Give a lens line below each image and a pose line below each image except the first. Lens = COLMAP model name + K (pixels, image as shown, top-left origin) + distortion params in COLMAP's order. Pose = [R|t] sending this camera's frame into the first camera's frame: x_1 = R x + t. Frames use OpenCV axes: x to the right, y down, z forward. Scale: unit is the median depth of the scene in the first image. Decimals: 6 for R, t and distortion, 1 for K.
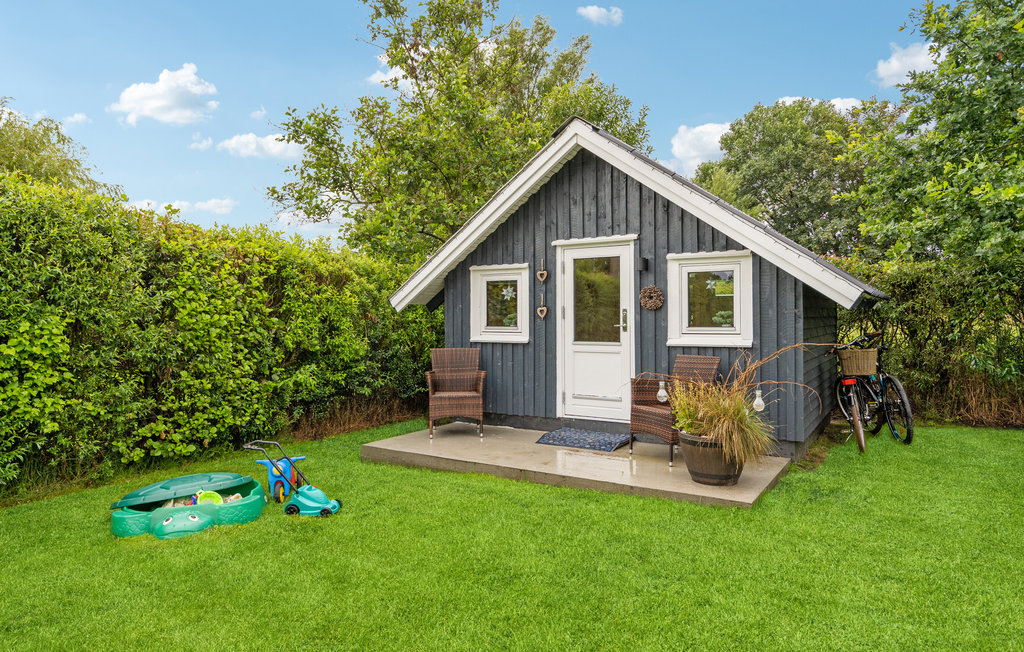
lens RADIAL K [[615.7, 0, 513.2], [0, 615.7, 321.2], [0, 0, 1]] dist [-0.003871, -0.001929]
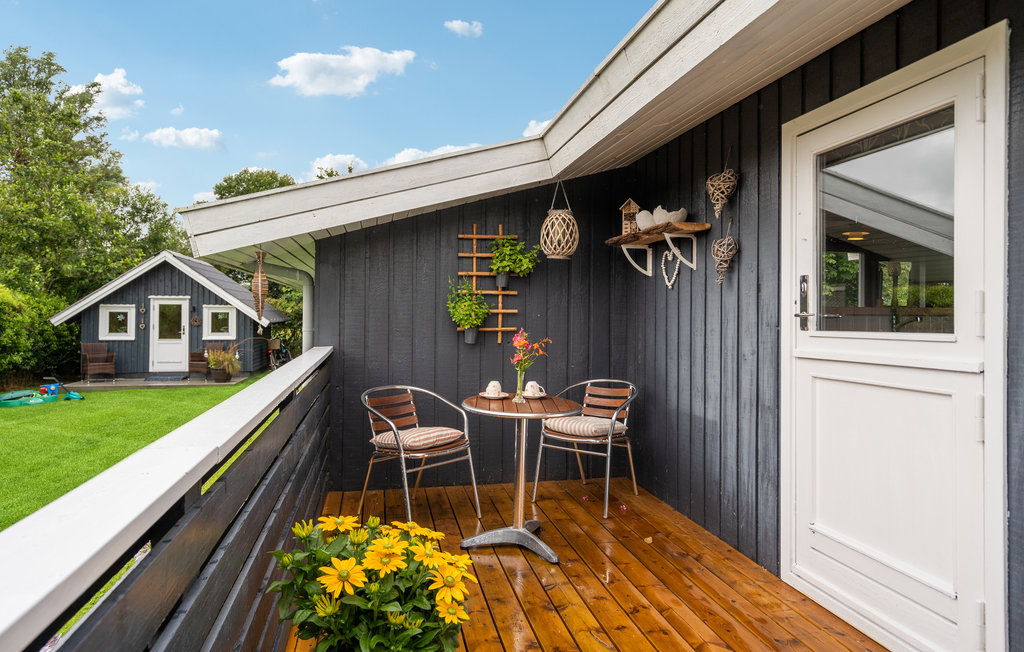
lens RADIAL K [[615.7, 0, 512.7], [0, 615.7, 319.9], [0, 0, 1]] dist [-0.003871, -0.001929]
pose [[0.707574, 0.008224, 0.706591, -0.624029], [-0.004999, 0.999966, -0.006632, -0.032469], [-0.706621, 0.001160, 0.707591, -1.672933]]
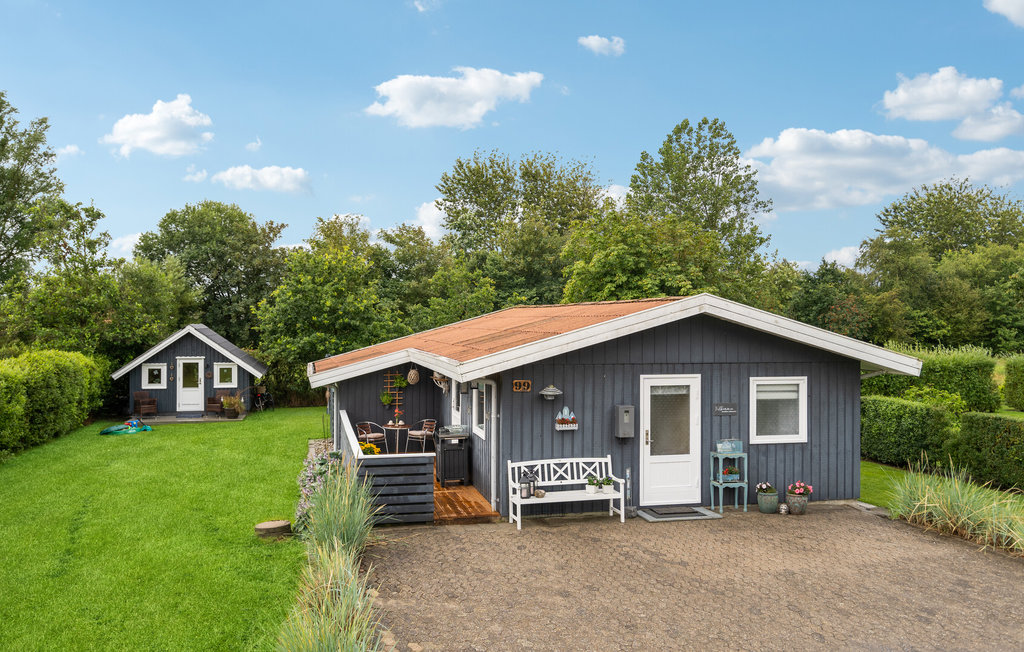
lens RADIAL K [[865.9, 0, 513.9], [0, 865.9, 325.8], [0, 0, 1]] dist [0.004025, -0.000116]
pose [[0.696689, 0.003188, 0.717366, -2.040680], [-0.000336, 0.999991, -0.004118, -0.286333], [-0.717373, 0.002628, 0.696684, -3.583976]]
